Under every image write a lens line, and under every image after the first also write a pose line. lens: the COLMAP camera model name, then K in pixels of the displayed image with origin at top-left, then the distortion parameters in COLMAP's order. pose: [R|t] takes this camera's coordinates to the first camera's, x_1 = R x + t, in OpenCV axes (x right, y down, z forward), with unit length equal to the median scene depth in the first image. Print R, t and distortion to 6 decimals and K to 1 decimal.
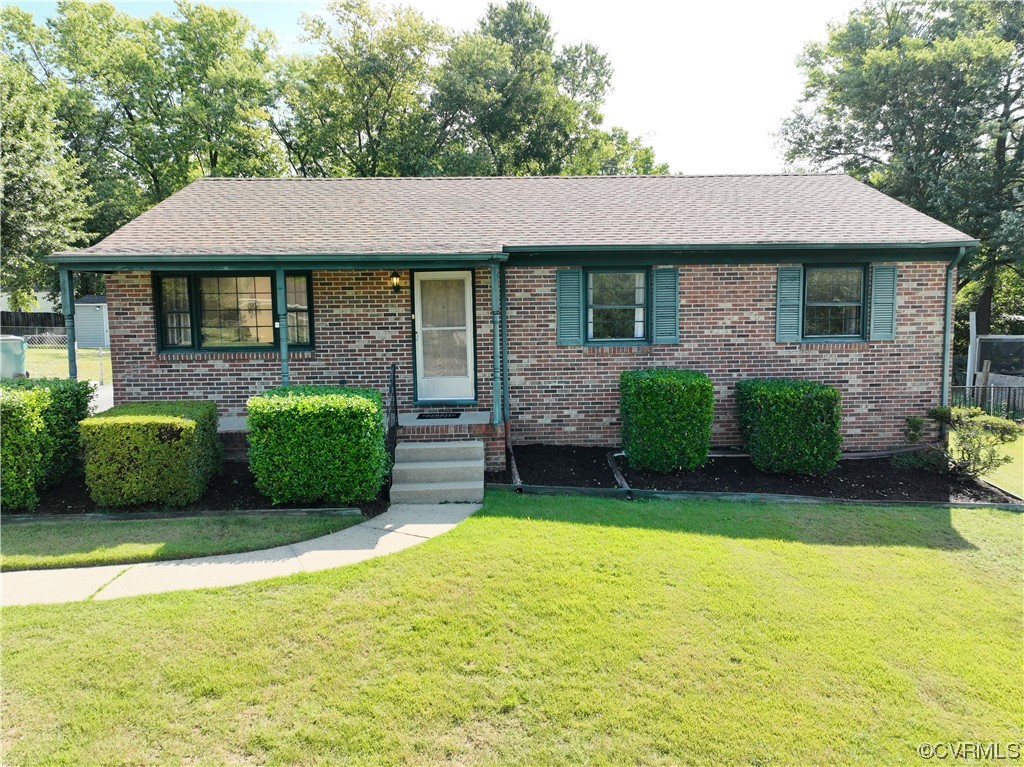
lens RADIAL K [[720.2, 0, 516.4], [0, 720.2, 379.5], [0, 0, 1]] dist [0.004911, 0.010528]
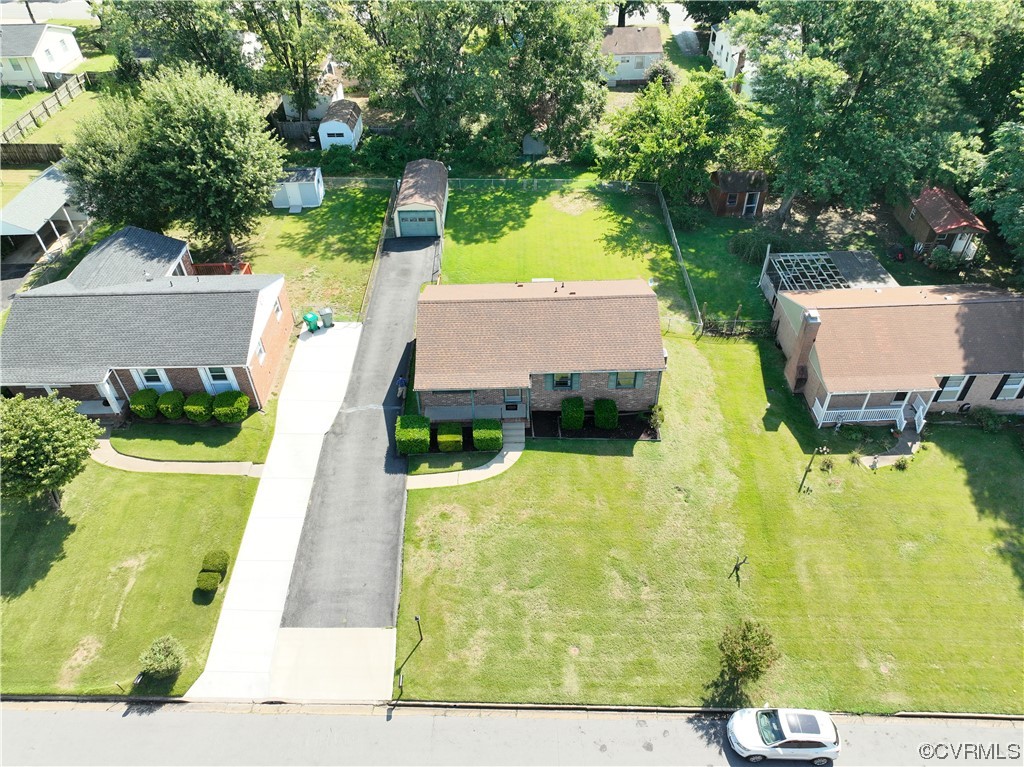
lens RADIAL K [[720.2, 0, 514.7], [0, 720.2, 376.0], [0, 0, 1]] dist [0.004911, 0.010528]
pose [[0.999782, 0.010893, -0.017816, -0.028785], [0.001582, 0.811213, 0.584749, -2.158950], [0.020822, -0.584649, 0.811019, -1.811948]]
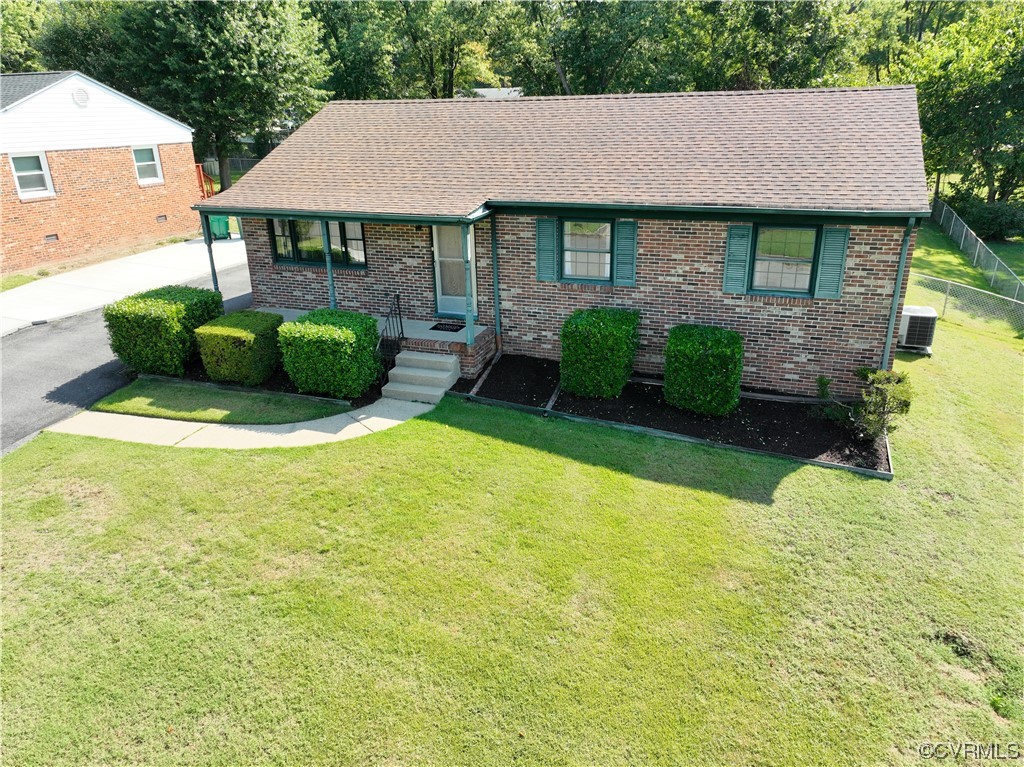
lens RADIAL K [[720.2, 0, 517.2], [0, 720.2, 381.3], [0, 0, 1]] dist [0.004911, 0.010528]
pose [[0.923787, 0.132749, -0.359160, 0.492285], [-0.029378, 0.959788, 0.279186, -0.224480], [0.381779, -0.247357, 0.890539, -0.150663]]
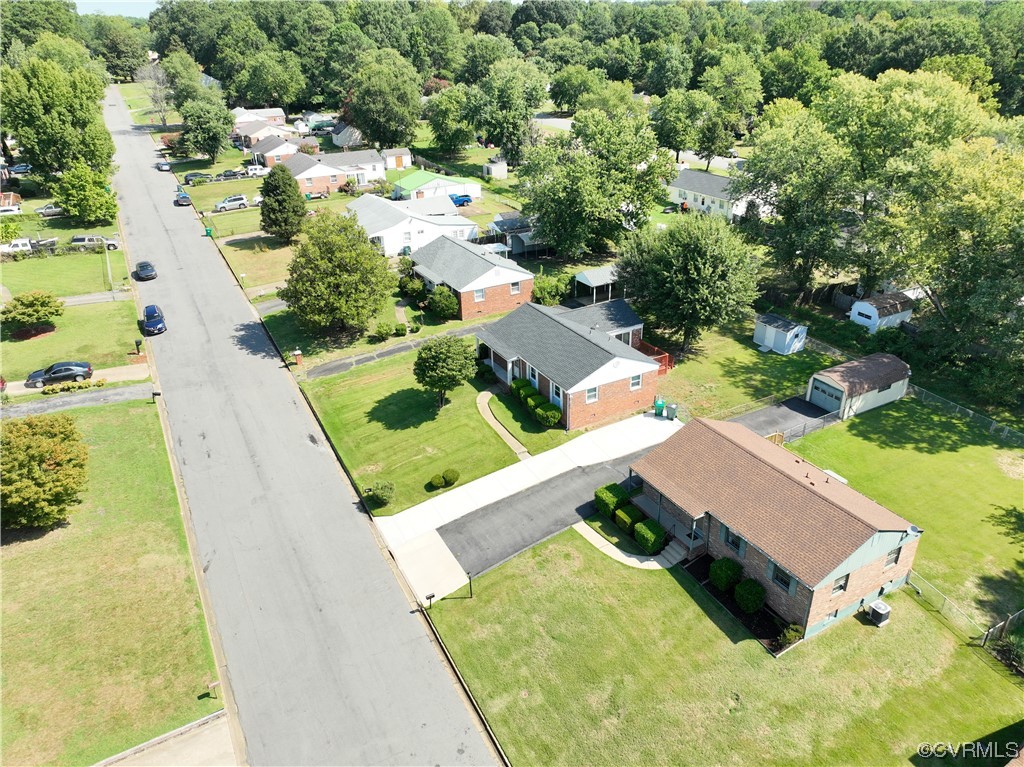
lens RADIAL K [[720.2, 0, 520.1], [0, 720.2, 378.1], [0, 0, 1]] dist [0.004911, 0.010528]
pose [[0.457175, 0.399461, -0.794621, 2.146026], [-0.067792, 0.906510, 0.416705, -2.212246], [0.886789, -0.136638, 0.441514, -1.365728]]
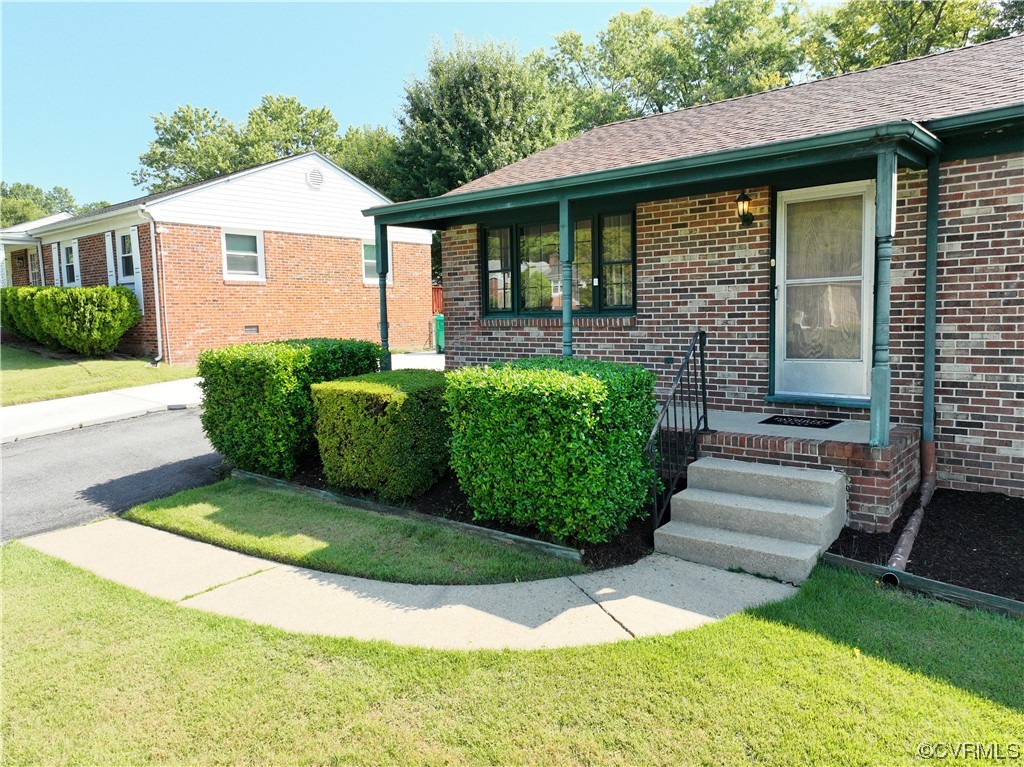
lens RADIAL K [[720.2, 0, 517.4], [0, 720.2, 380.3], [0, 0, 1]] dist [0.004911, 0.010528]
pose [[0.744643, 0.060207, -0.664741, 0.118624], [-0.053917, 0.998095, 0.030002, 0.009665], [0.665281, 0.013500, 0.746471, 0.374685]]
